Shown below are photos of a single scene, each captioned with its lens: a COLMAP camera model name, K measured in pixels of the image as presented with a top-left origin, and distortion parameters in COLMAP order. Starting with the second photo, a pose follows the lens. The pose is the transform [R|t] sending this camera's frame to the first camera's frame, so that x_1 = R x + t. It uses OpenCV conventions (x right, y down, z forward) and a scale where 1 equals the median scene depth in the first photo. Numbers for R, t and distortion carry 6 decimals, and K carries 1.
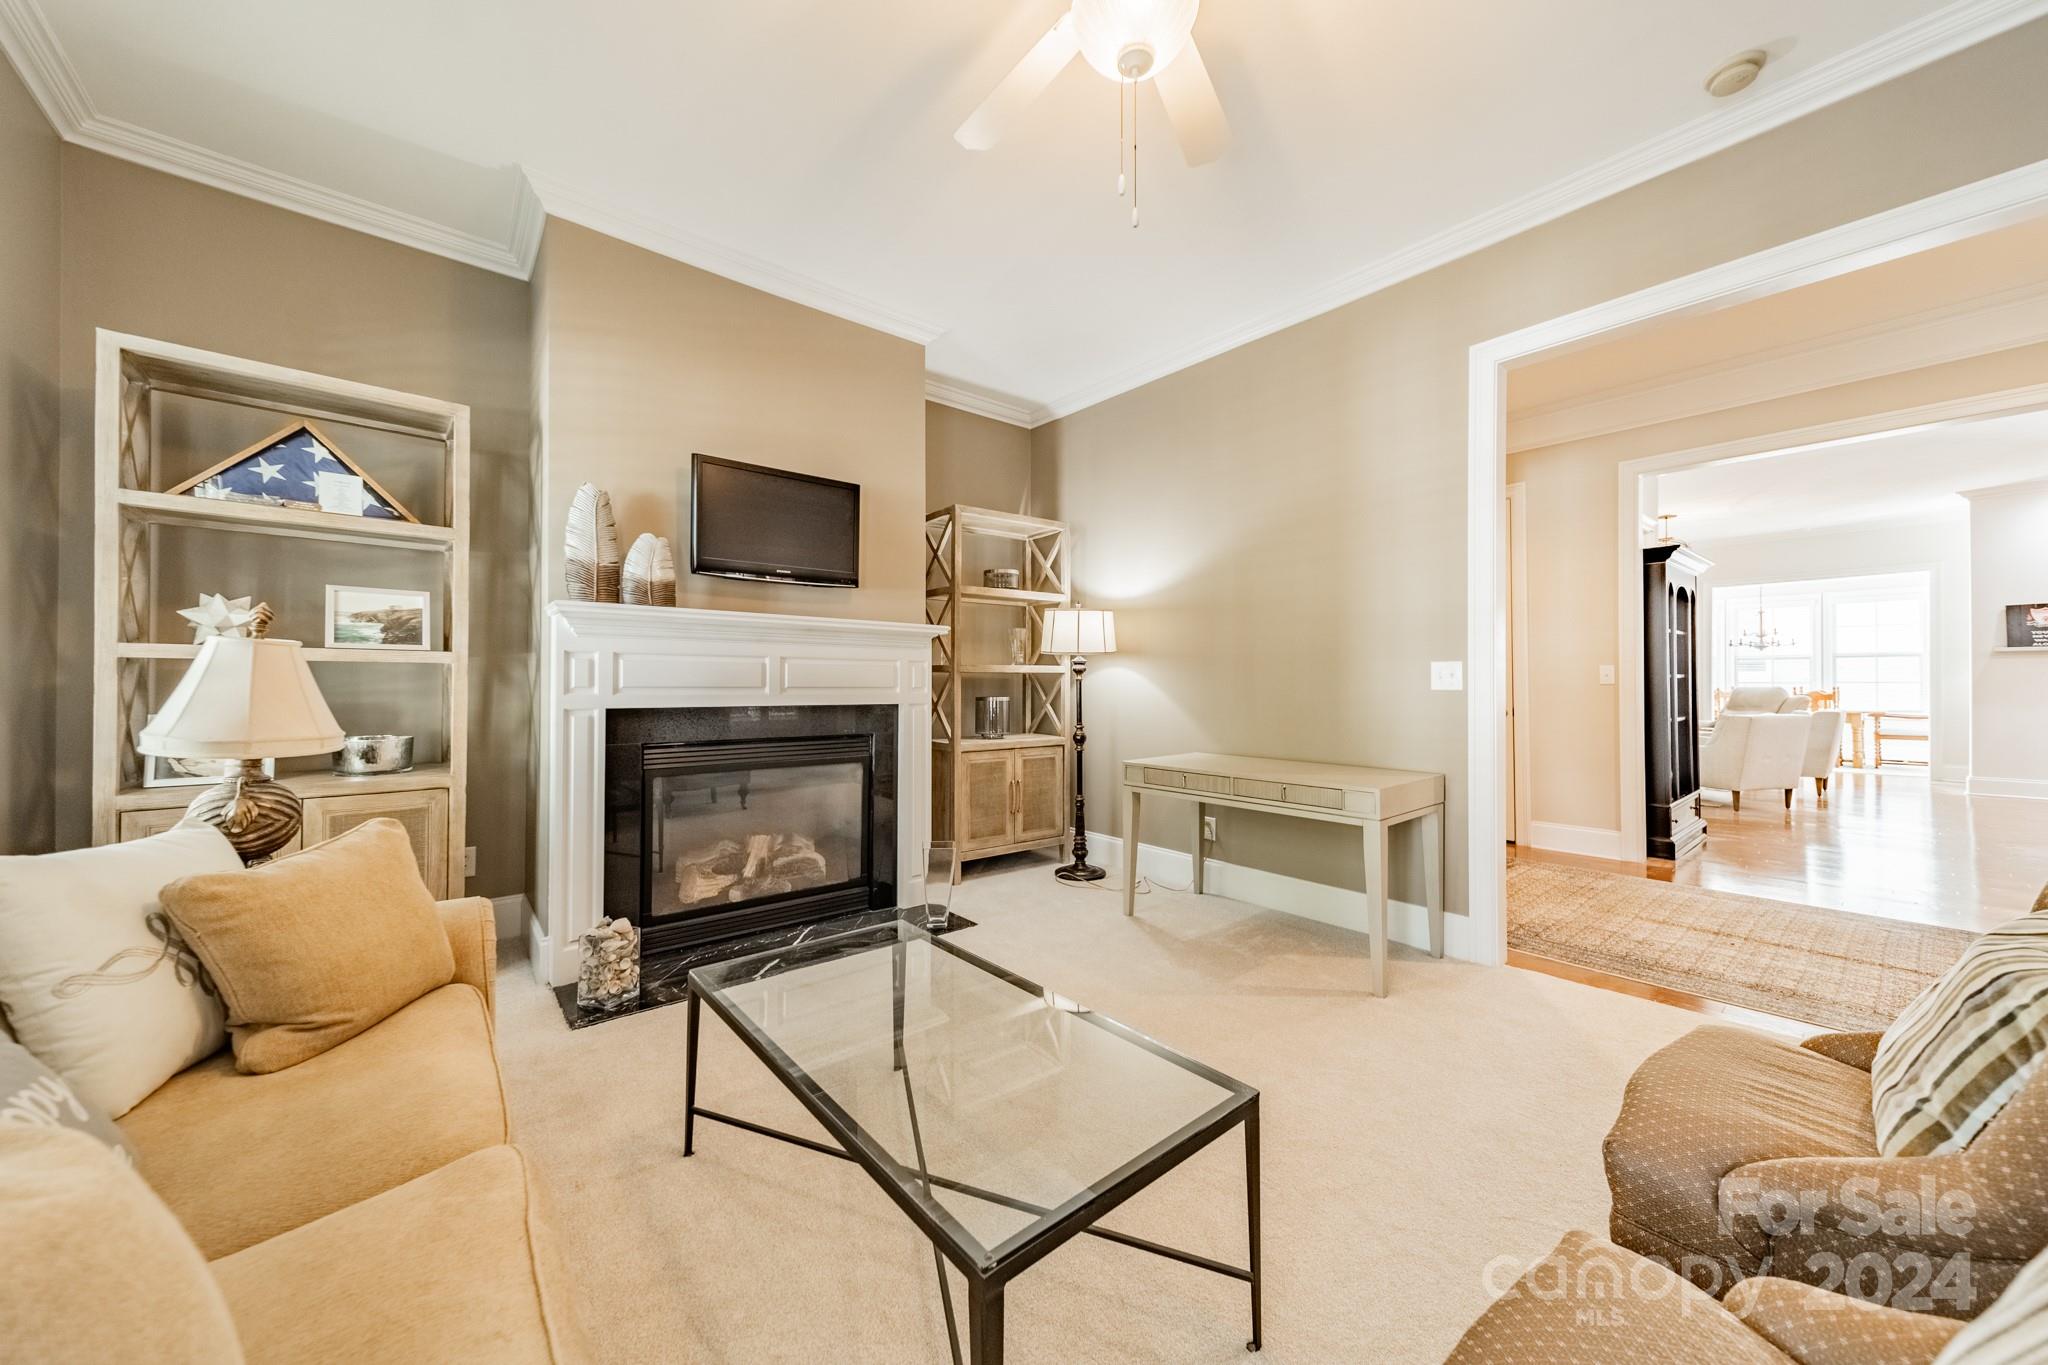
lens RADIAL K [[728.7, 0, 1017.7], [0, 728.7, 681.1], [0, 0, 1]] dist [0.005802, -0.000230]
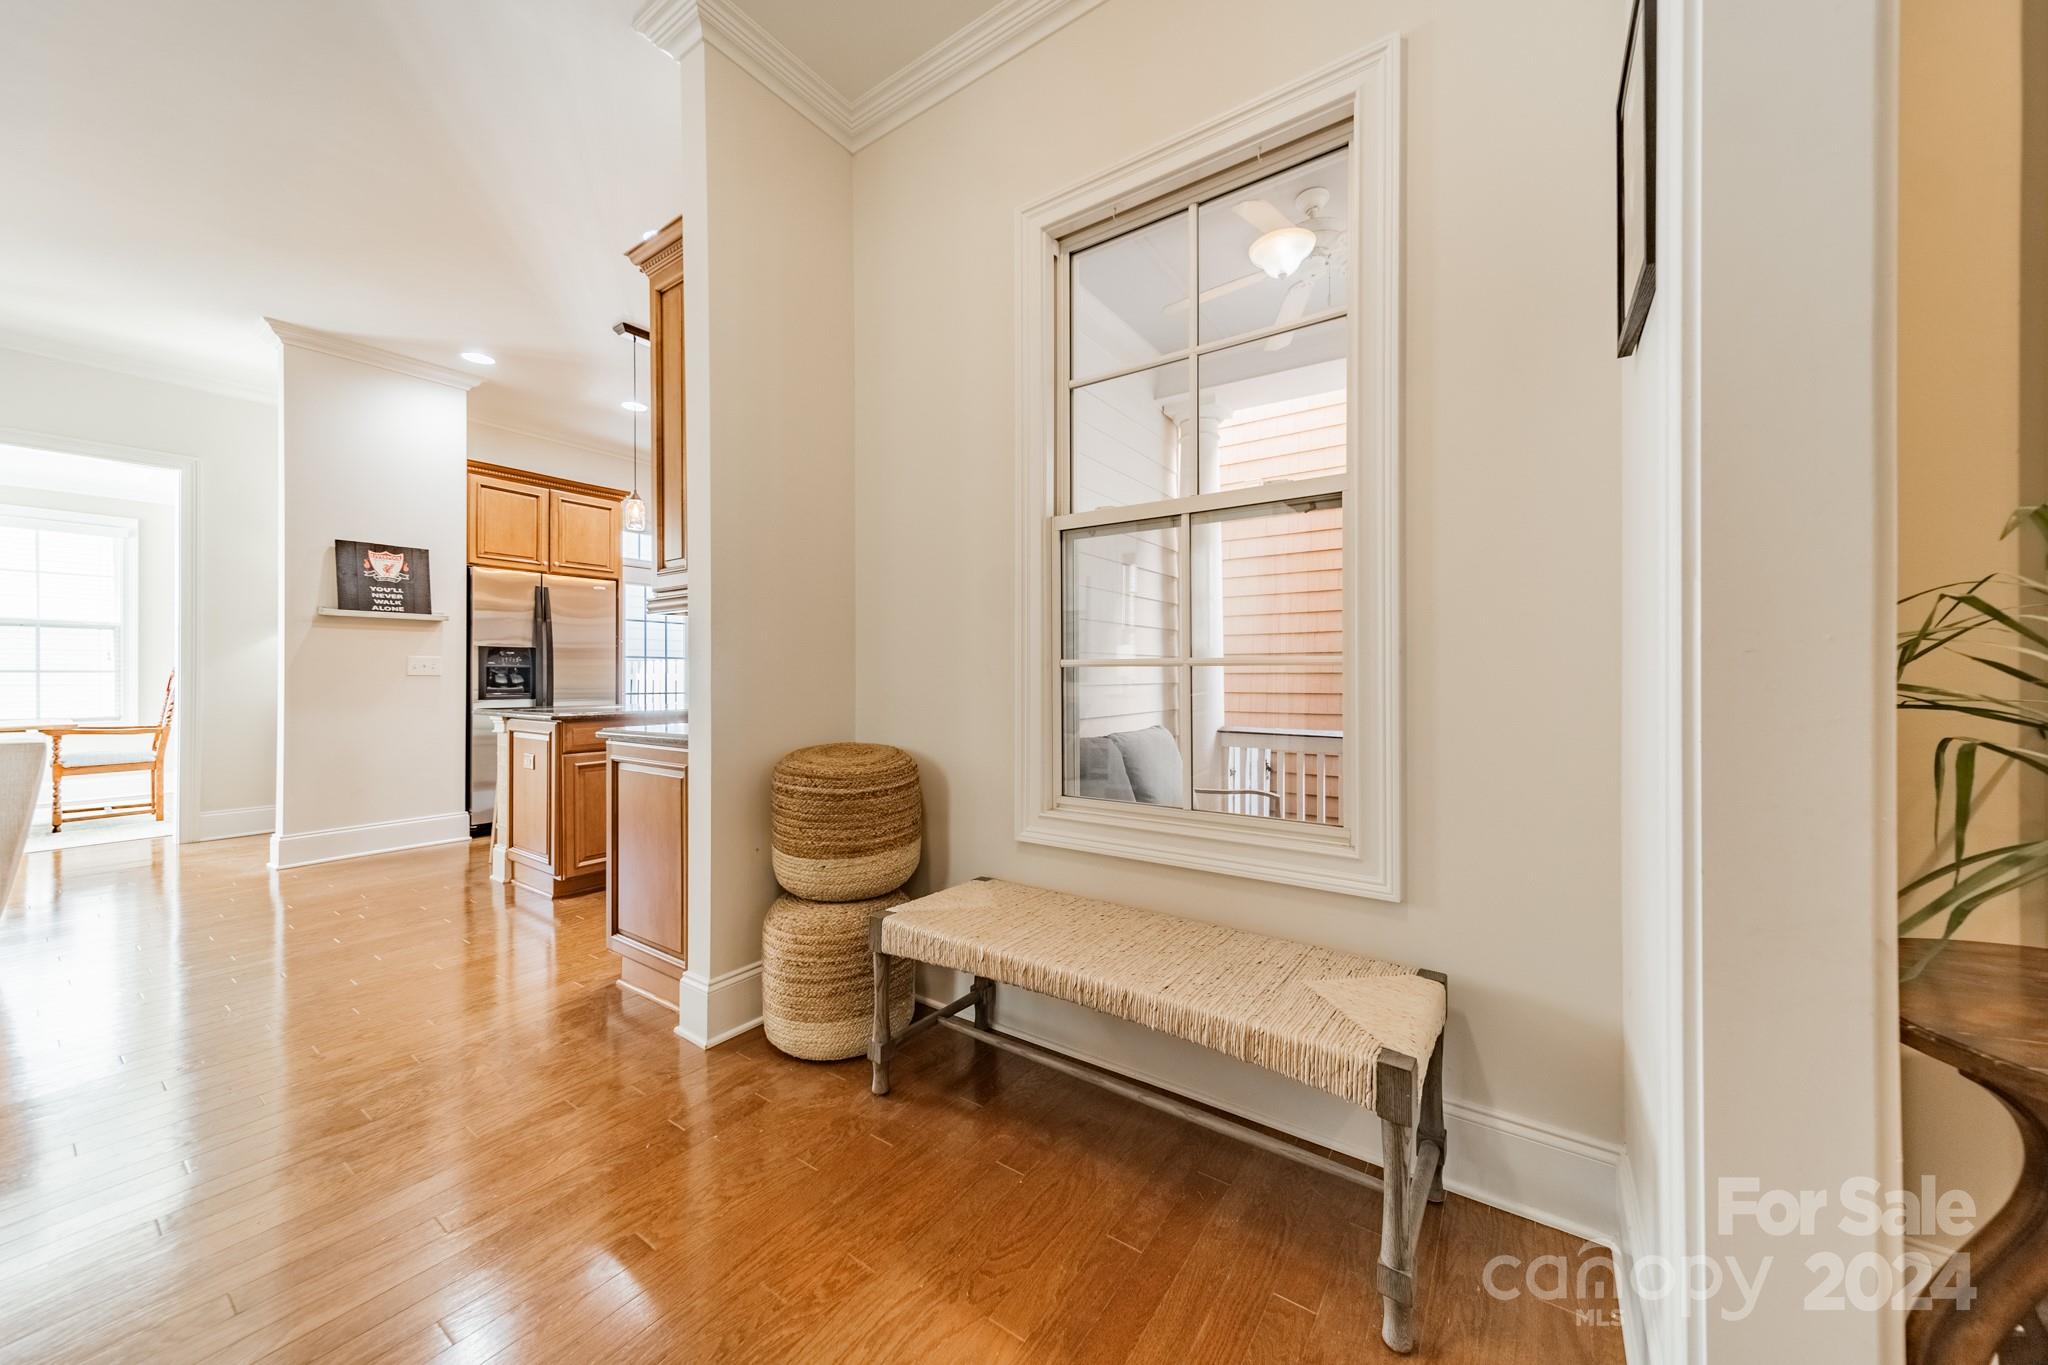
lens RADIAL K [[728.7, 0, 1034.7], [0, 728.7, 671.7], [0, 0, 1]] dist [0.005802, -0.000230]
pose [[-0.268139, 0.007918, 0.963348, 0.577516], [-0.000750, 0.999964, -0.008428, 0.008287], [-0.963380, -0.002983, -0.268123, 0.570661]]
